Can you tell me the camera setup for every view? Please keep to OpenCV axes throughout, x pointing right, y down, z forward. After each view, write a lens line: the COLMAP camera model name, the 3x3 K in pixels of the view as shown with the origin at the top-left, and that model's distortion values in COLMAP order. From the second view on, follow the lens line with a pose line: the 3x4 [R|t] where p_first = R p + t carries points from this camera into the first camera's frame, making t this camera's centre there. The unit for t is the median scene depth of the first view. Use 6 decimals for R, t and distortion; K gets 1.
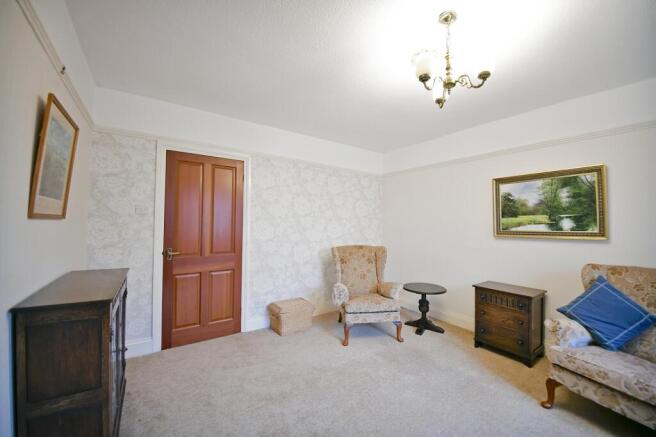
lens RADIAL K [[262.0, 0, 328.3], [0, 262.0, 219.9], [0, 0, 1]] dist [0.001048, -0.000438]
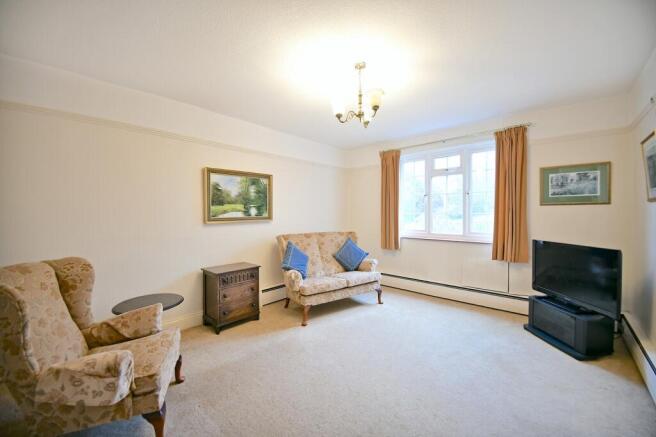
lens RADIAL K [[262.0, 0, 328.5], [0, 262.0, 217.1], [0, 0, 1]] dist [0.001048, -0.000438]
pose [[-0.229684, -0.021419, 0.973030, -0.541619], [-0.012694, 0.999739, 0.019011, 0.014105], [-0.973183, -0.007985, -0.229895, 0.888145]]
